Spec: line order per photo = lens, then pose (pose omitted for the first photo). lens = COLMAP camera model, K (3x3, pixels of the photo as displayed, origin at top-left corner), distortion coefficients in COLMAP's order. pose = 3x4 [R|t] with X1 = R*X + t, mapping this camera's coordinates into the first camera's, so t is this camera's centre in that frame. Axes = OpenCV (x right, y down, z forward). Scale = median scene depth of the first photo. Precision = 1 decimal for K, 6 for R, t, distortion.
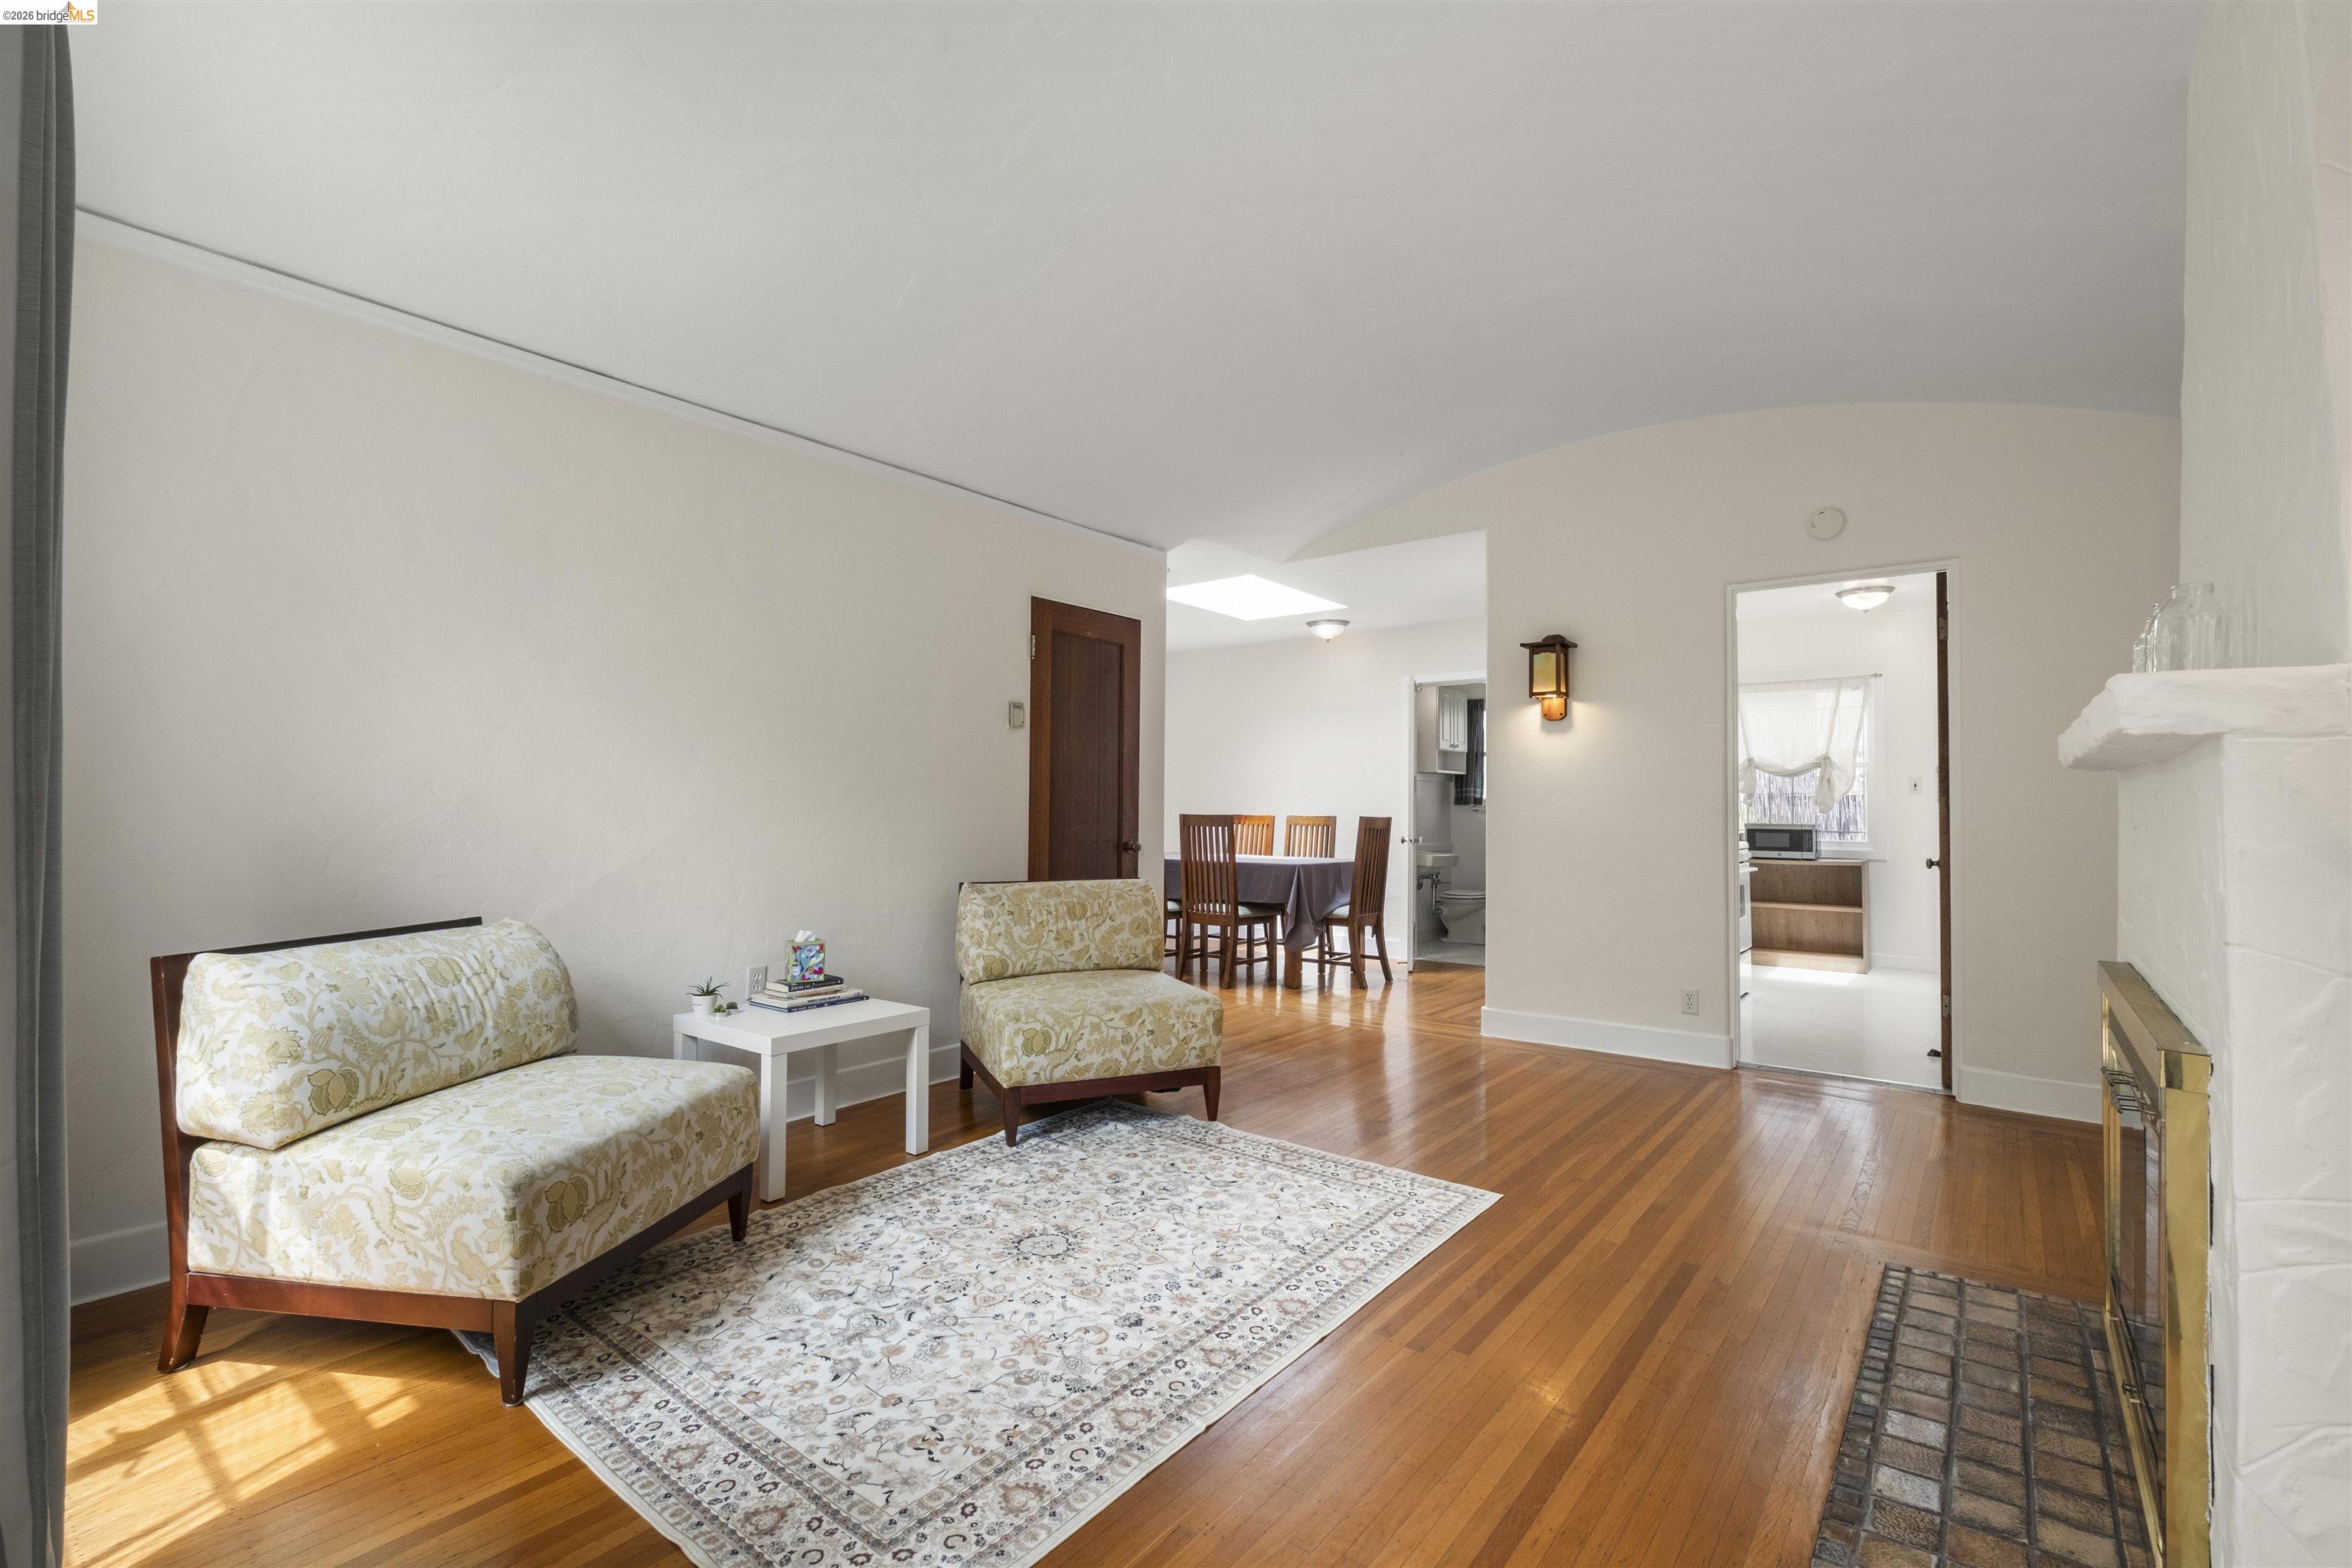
lens RADIAL K [[1030.8, 0, 1176.9], [0, 1030.8, 790.6], [0, 0, 1]] dist [-0.002517, -0.001050]
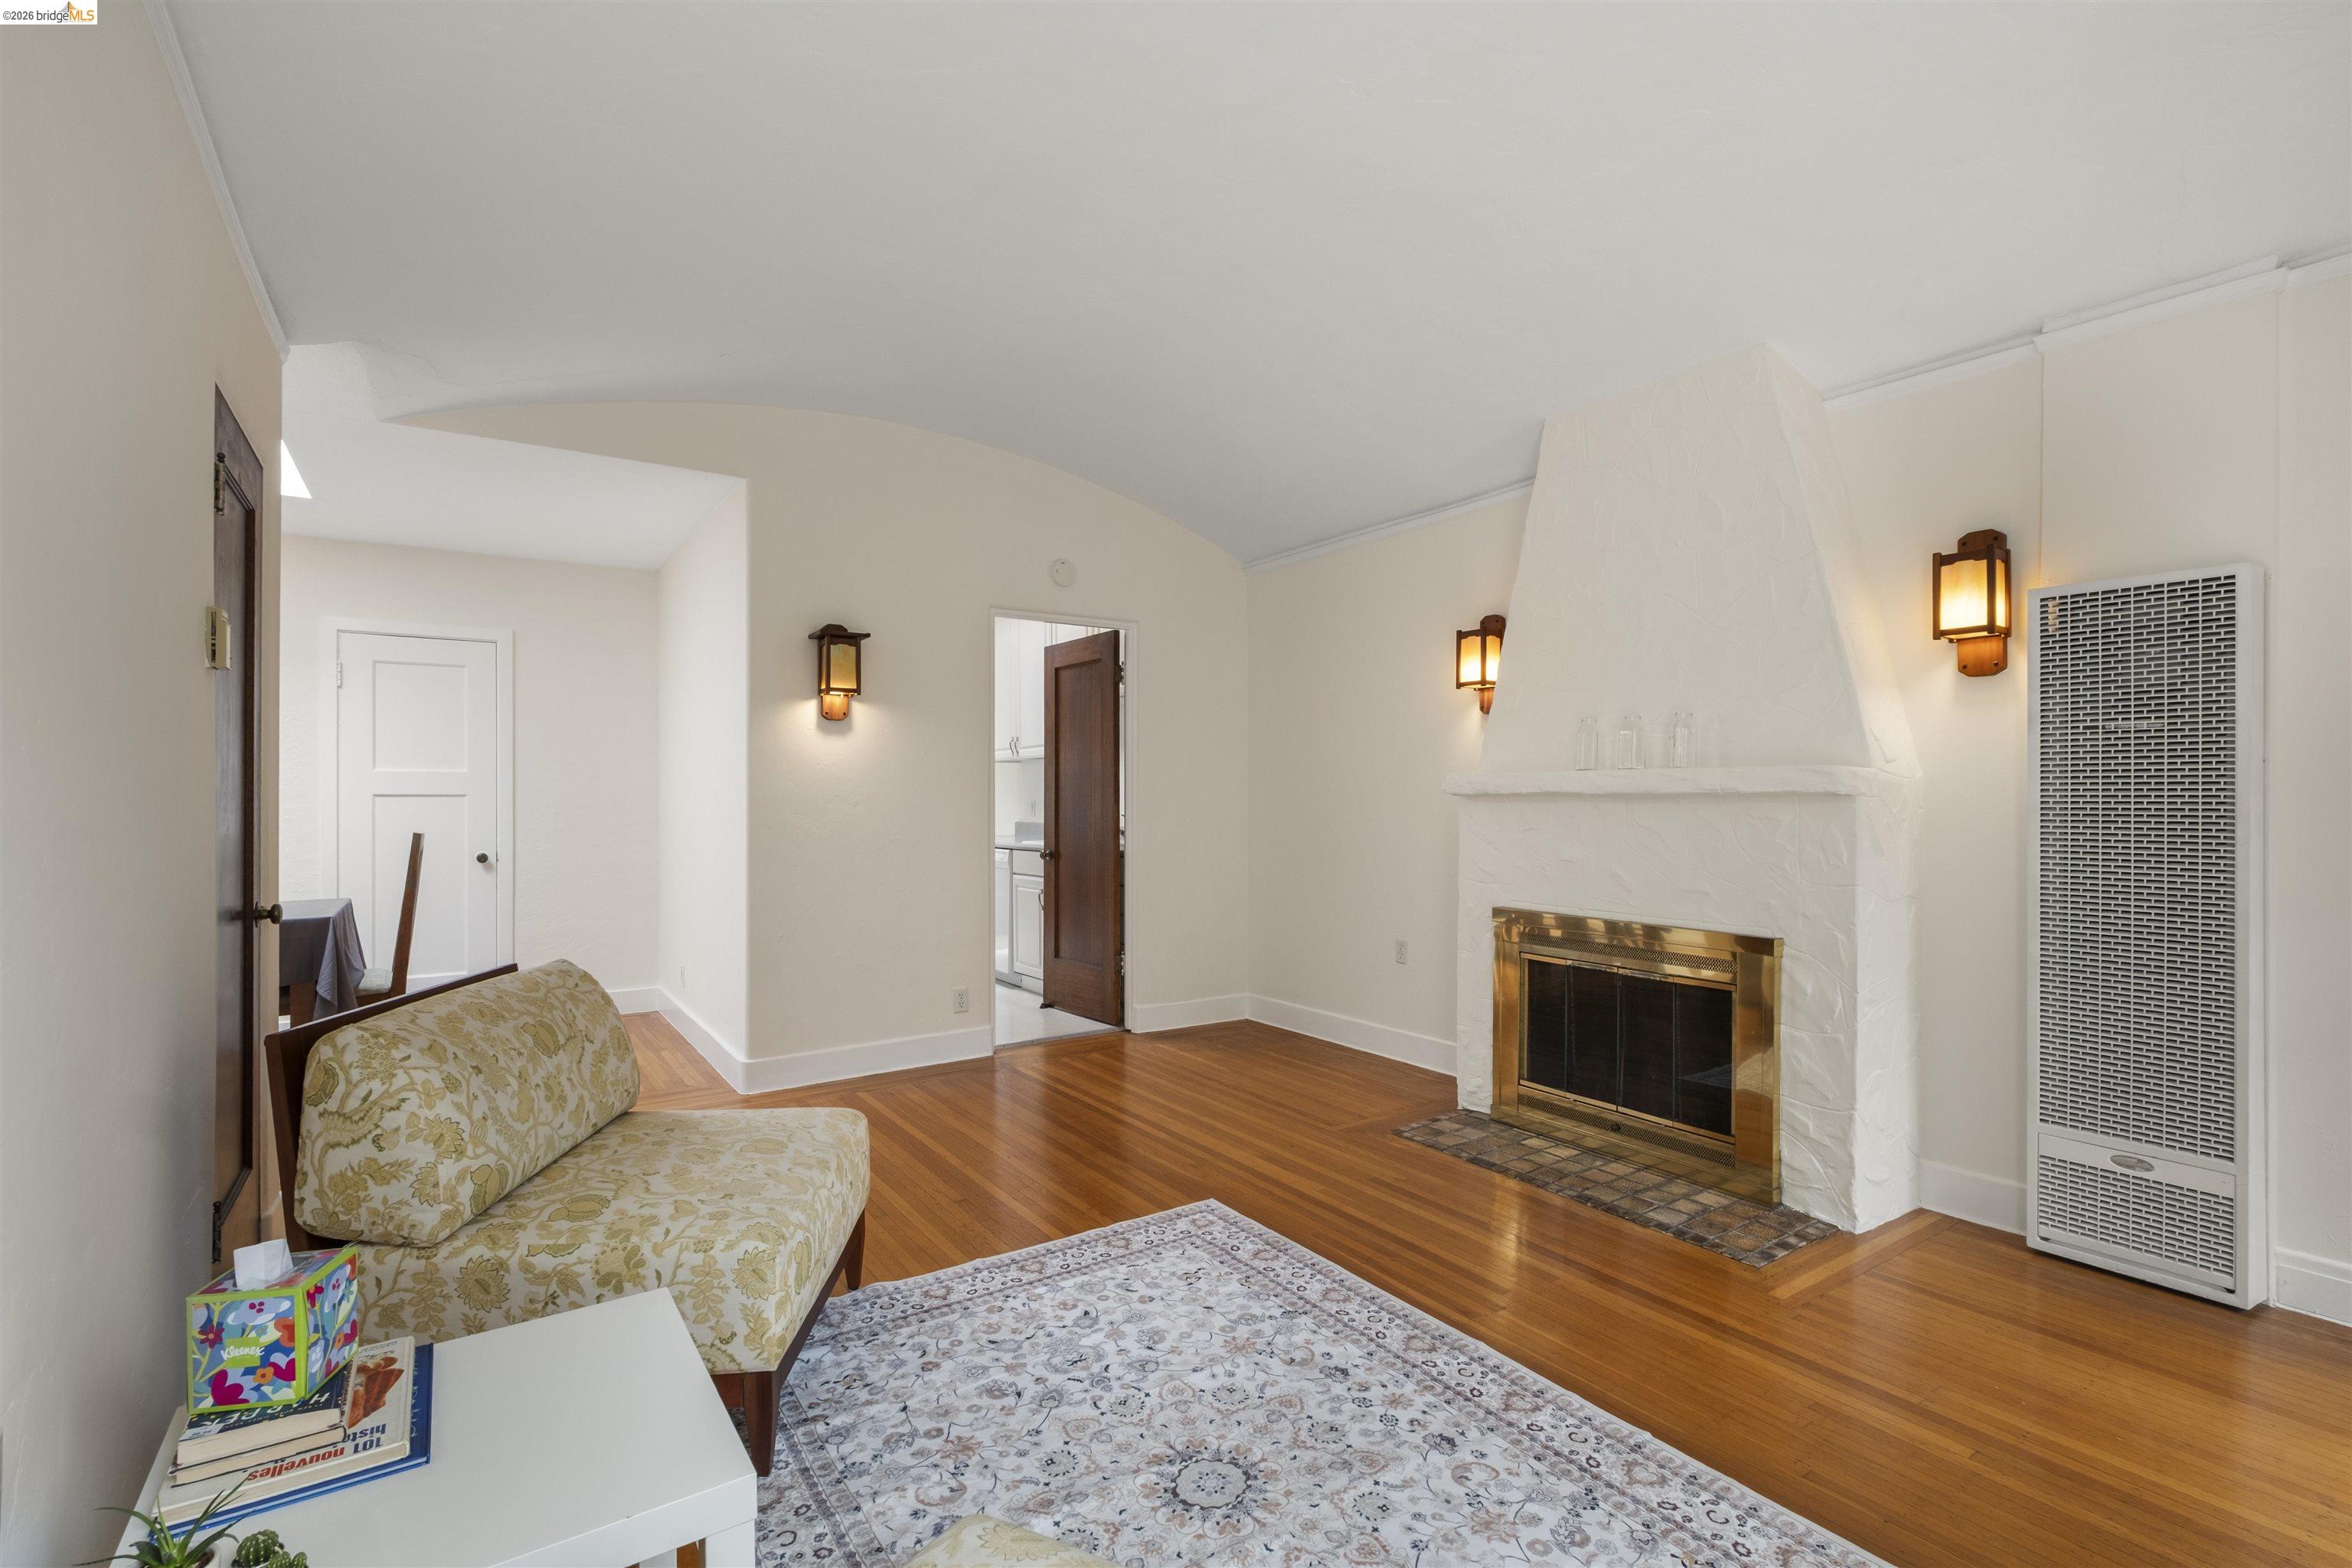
lens RADIAL K [[1073.6, 0, 1176.0], [0, 1073.6, 784.0], [0, 0, 1]] dist [0.015630, -0.010231]
pose [[0.295061, 0.003556, 0.955472, -0.656871], [-0.014150, 0.999900, 0.000648, -0.025490], [-0.955374, -0.013711, 0.295082, 0.638094]]
